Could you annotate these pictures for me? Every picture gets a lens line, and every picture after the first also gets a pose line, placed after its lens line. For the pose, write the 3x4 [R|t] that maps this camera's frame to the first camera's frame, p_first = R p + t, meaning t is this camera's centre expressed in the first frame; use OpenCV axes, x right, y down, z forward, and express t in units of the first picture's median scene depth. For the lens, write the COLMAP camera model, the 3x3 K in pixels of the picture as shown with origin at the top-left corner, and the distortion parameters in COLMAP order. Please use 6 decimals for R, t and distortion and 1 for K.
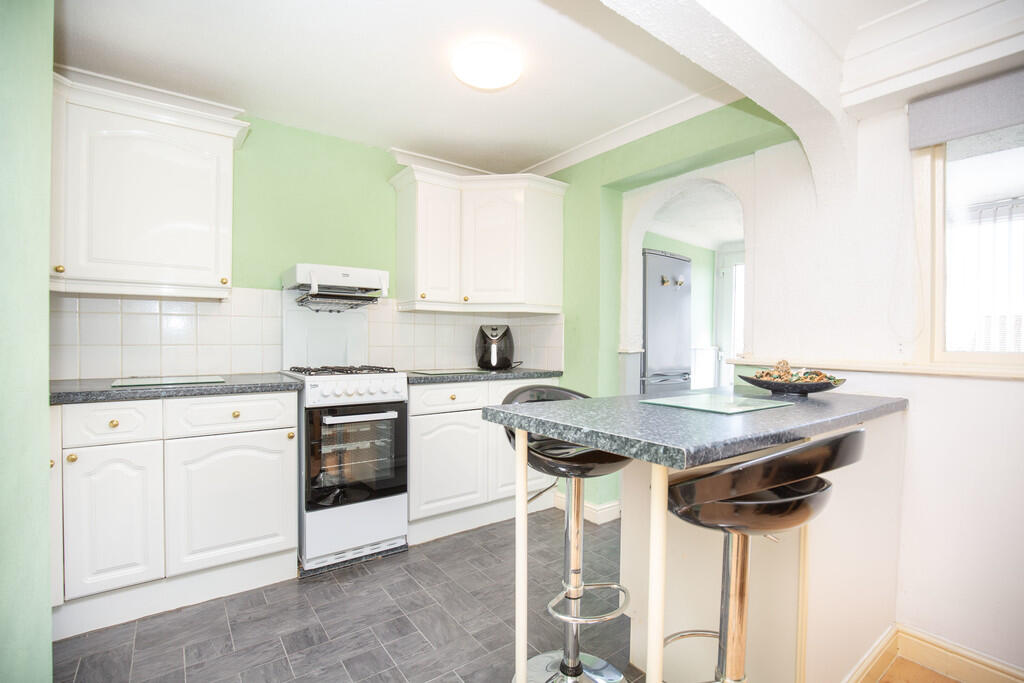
lens RADIAL K [[469.1, 0, 512.0], [0, 469.1, 341.5], [0, 0, 1]] dist [-0.000206, 0.000085]
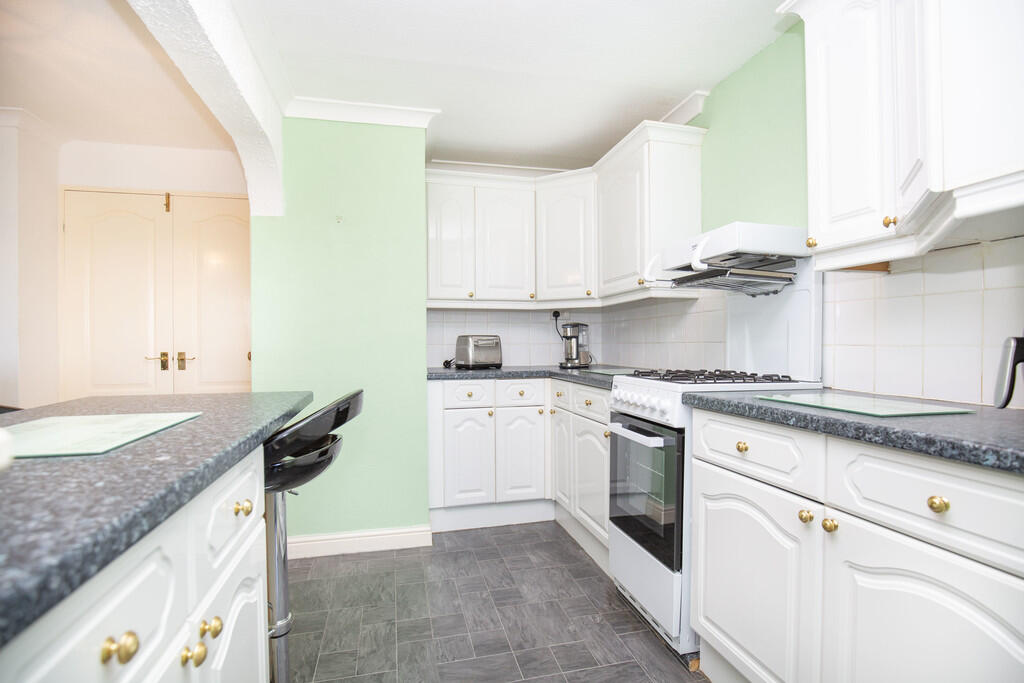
lens RADIAL K [[503.2, 0, 512.0], [0, 503.2, 341.5], [0, 0, 1]] dist [-0.000325, -0.000086]
pose [[-0.372003, -0.009310, -0.928185, 0.551541], [-0.010911, 0.999924, -0.005657, 0.018418], [0.928167, 0.008023, -0.372077, 1.166939]]
